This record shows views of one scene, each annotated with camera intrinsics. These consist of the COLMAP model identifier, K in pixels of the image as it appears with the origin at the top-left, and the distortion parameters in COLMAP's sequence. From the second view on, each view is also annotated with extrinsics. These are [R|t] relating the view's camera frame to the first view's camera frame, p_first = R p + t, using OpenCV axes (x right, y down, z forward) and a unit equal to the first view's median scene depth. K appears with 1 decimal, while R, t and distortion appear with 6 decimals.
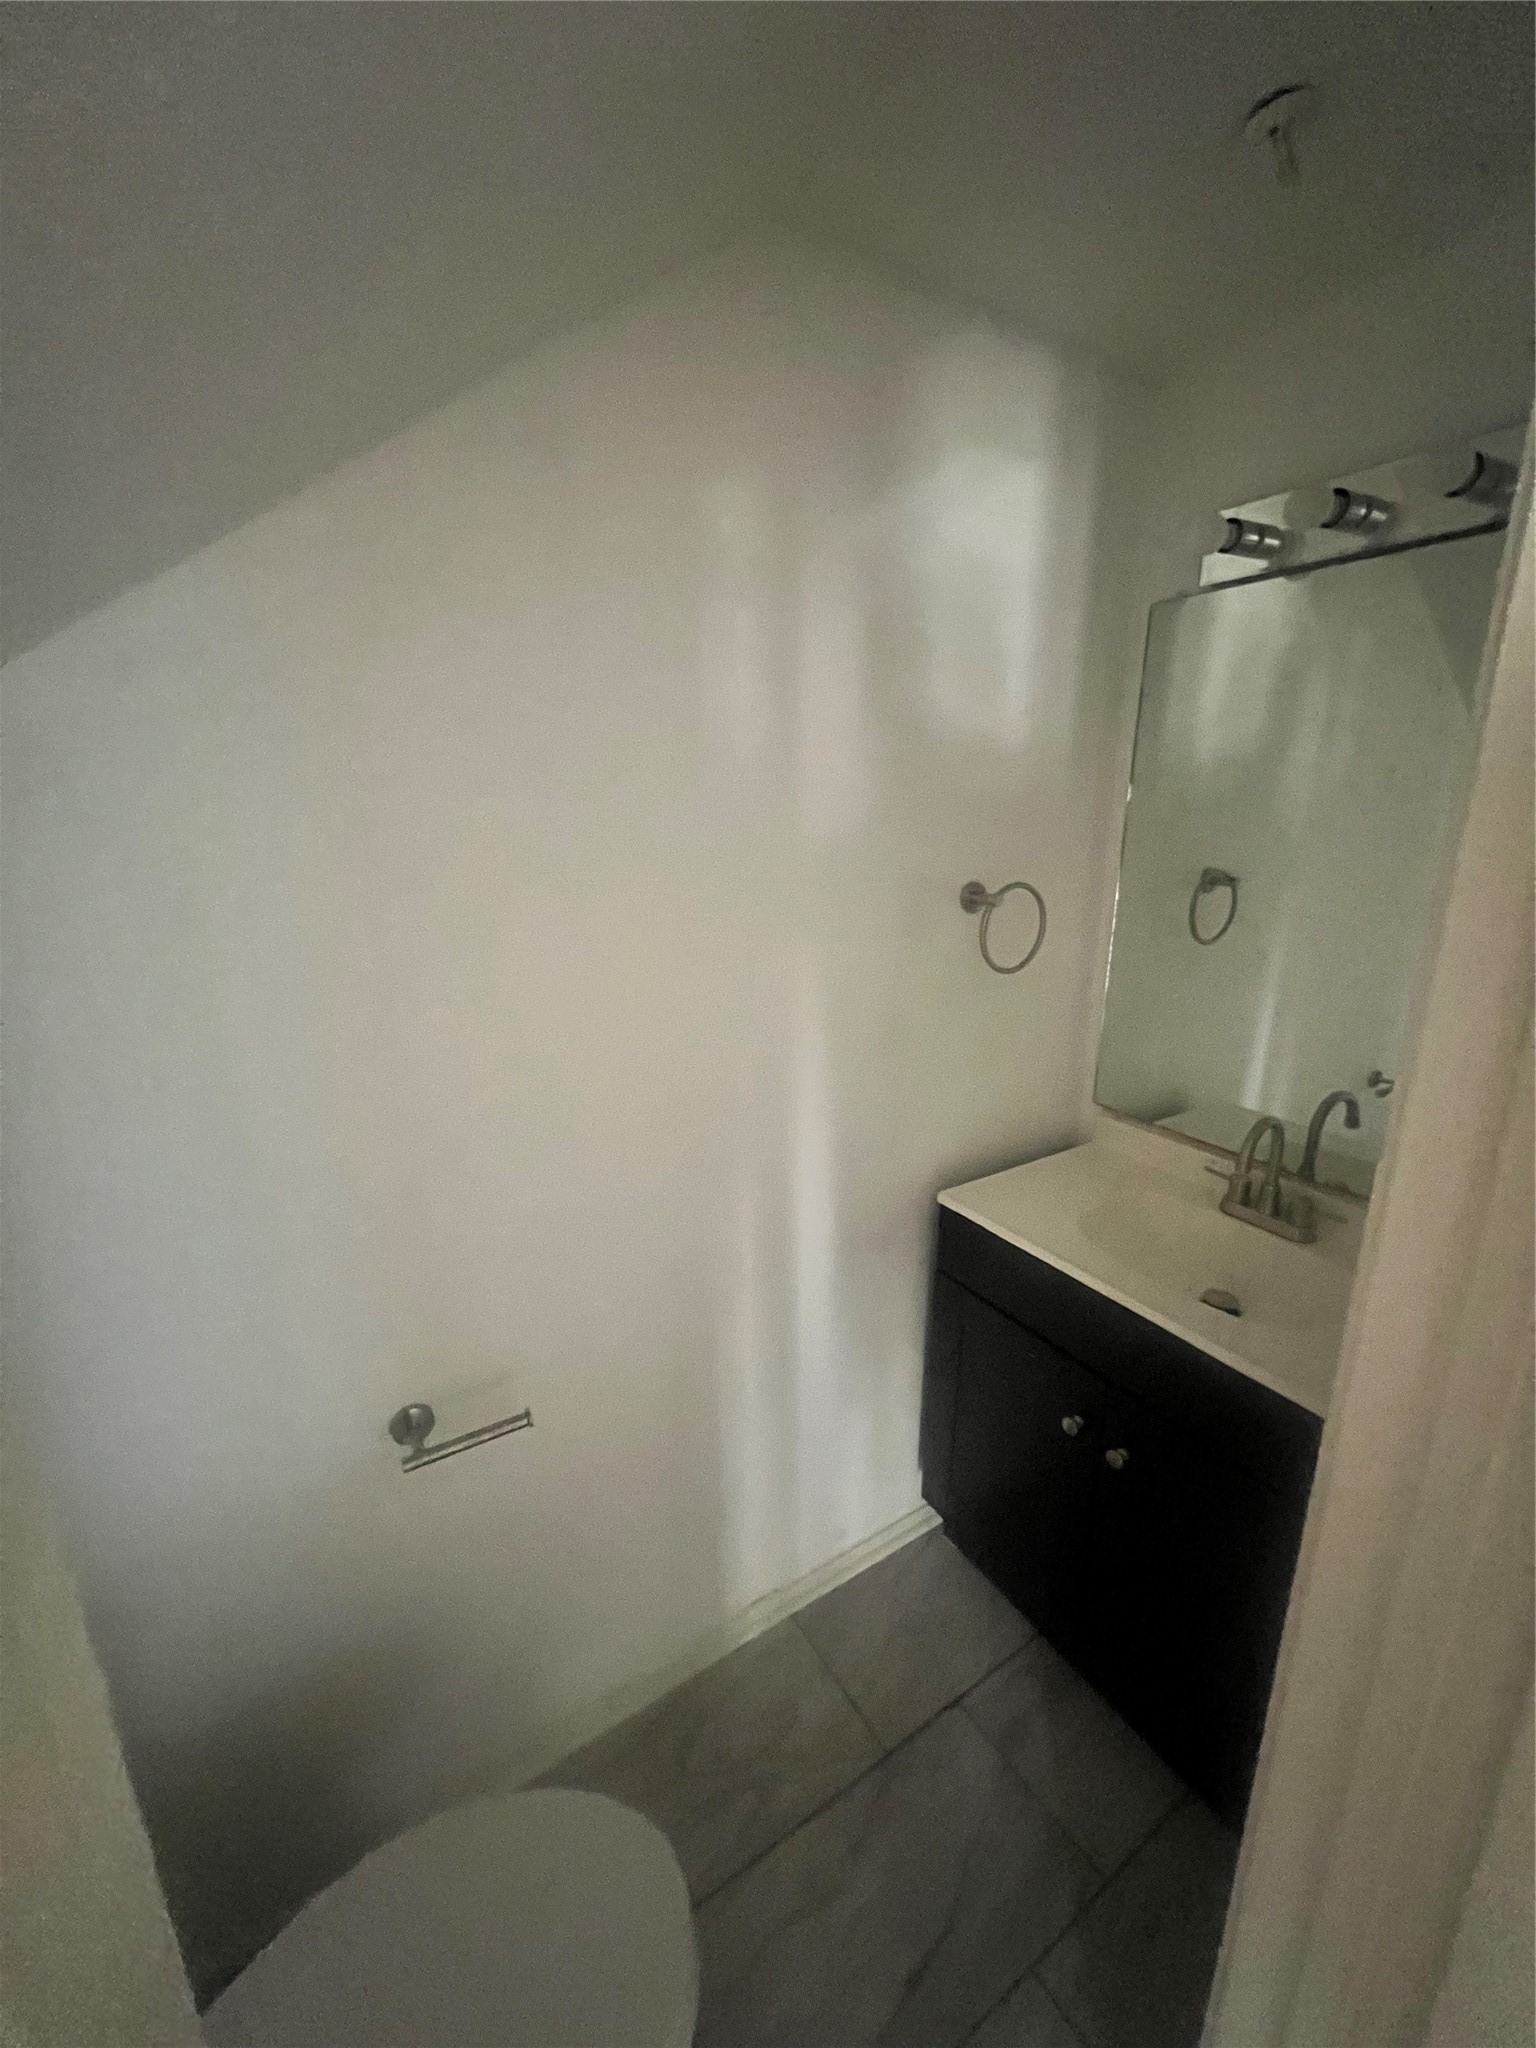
lens RADIAL K [[818.6, 0, 766.4], [0, 818.6, 1026.3], [0, 0, 1]] dist [0.001418, 0.000522]
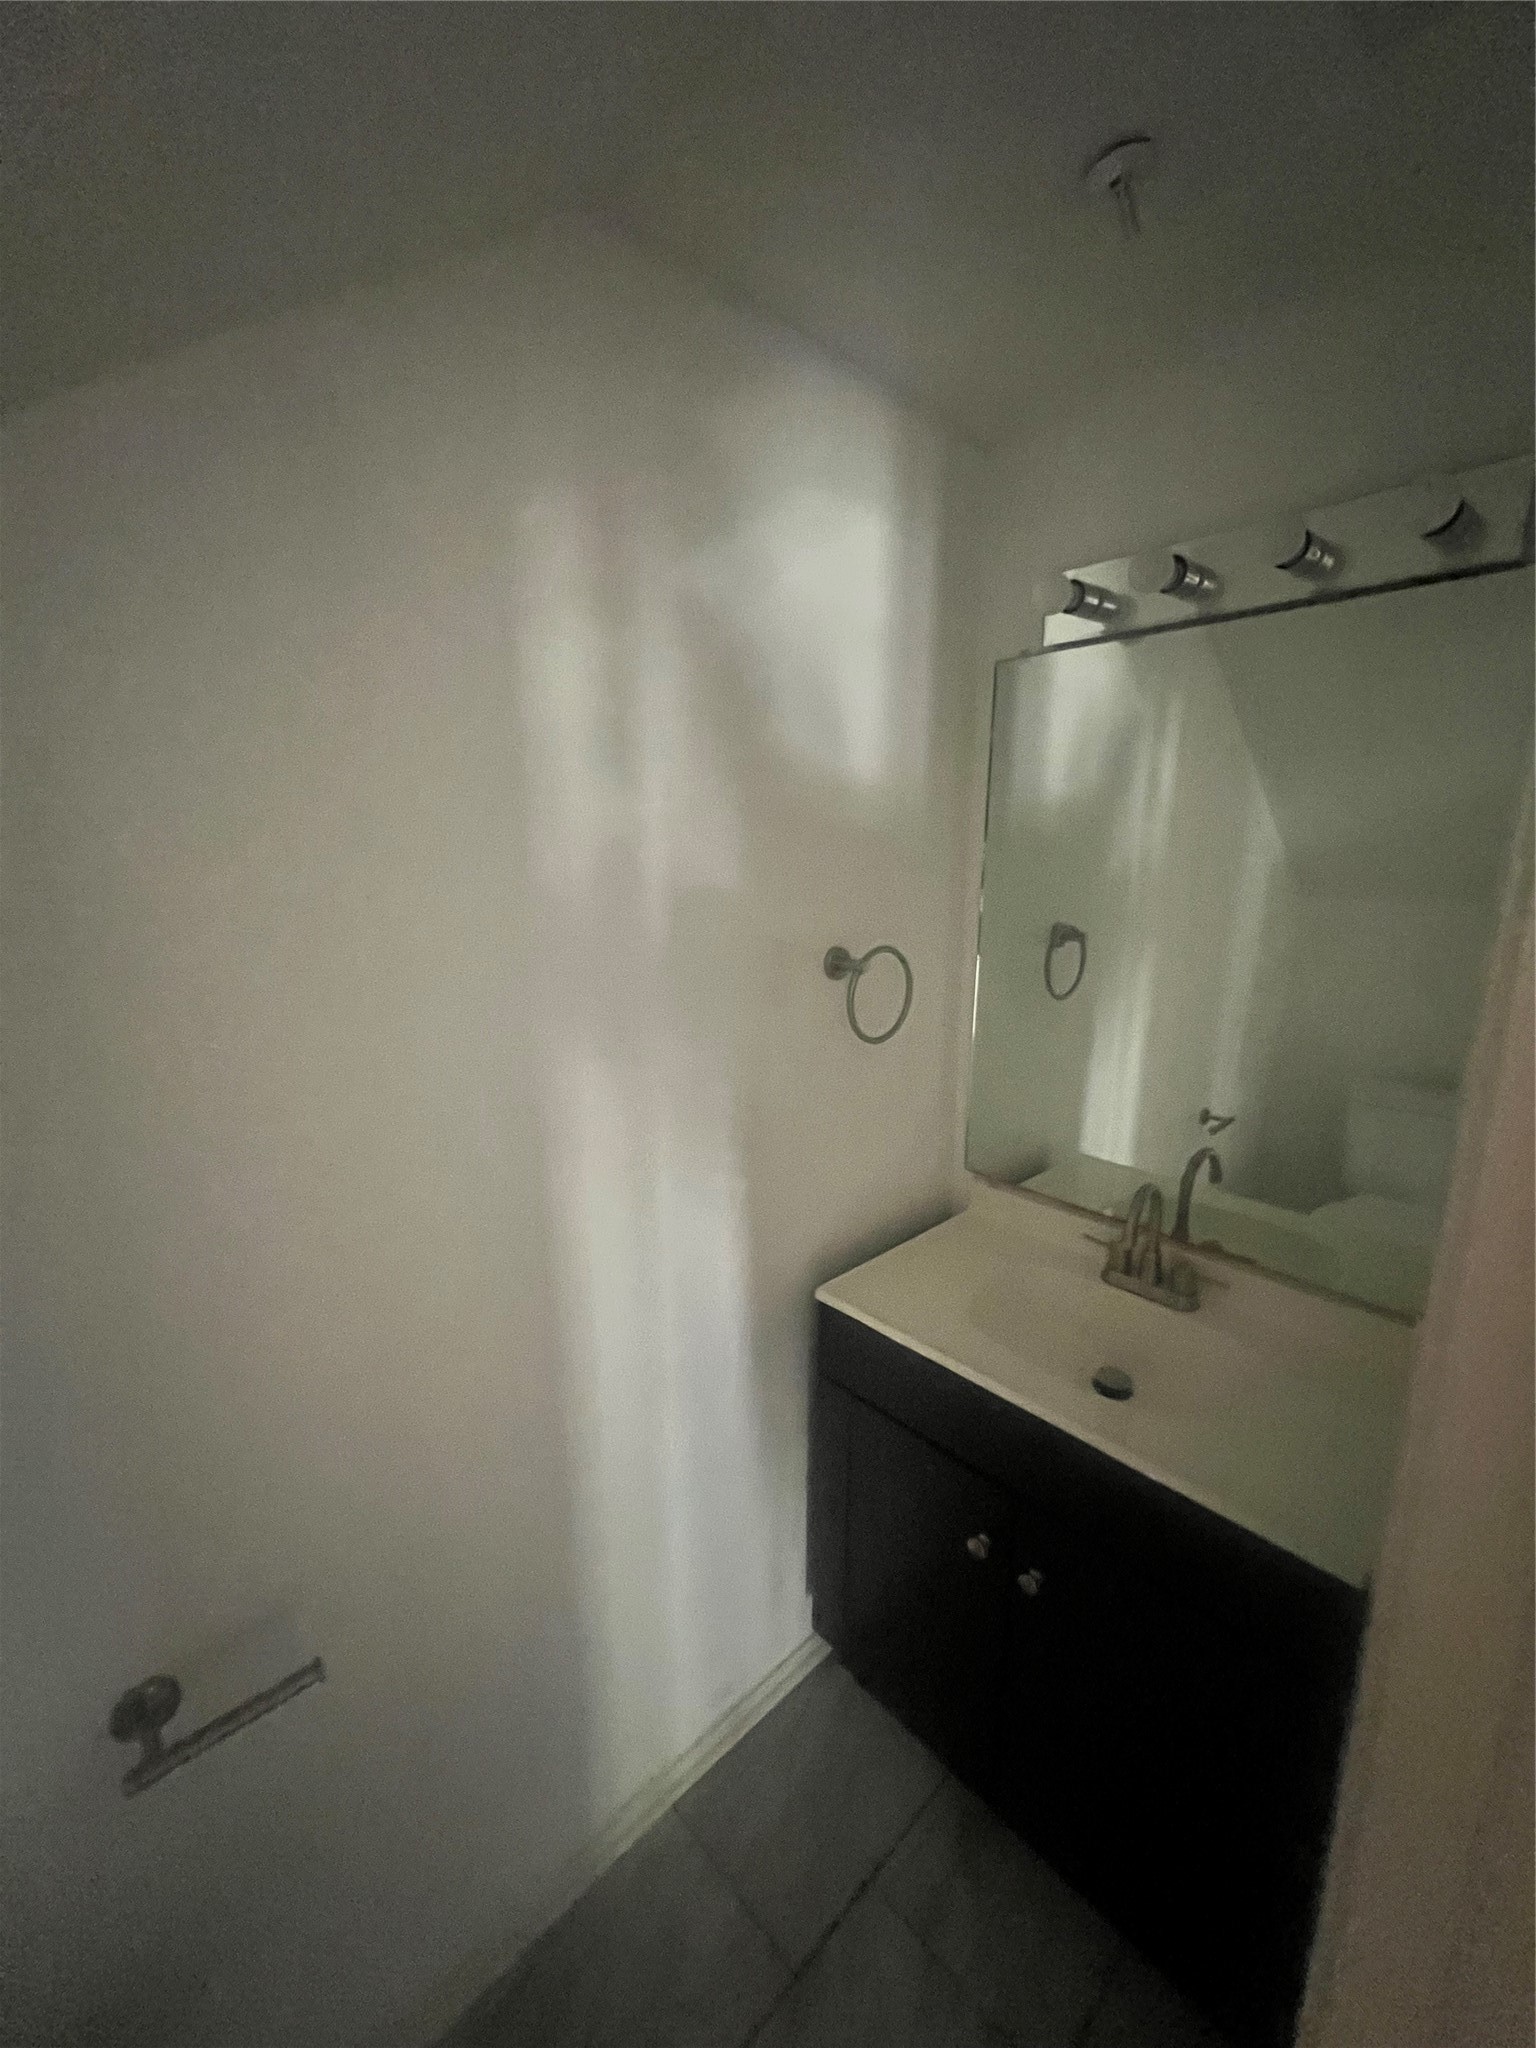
lens RADIAL K [[818.6, 0, 769.9], [0, 818.6, 1024.5], [0, 0, 1]] dist [0.001418, 0.000522]
pose [[0.980114, -0.039909, 0.194381, -0.003946], [0.050220, 0.997564, -0.048406, -0.048948], [-0.191976, 0.057205, 0.979731, 0.118993]]
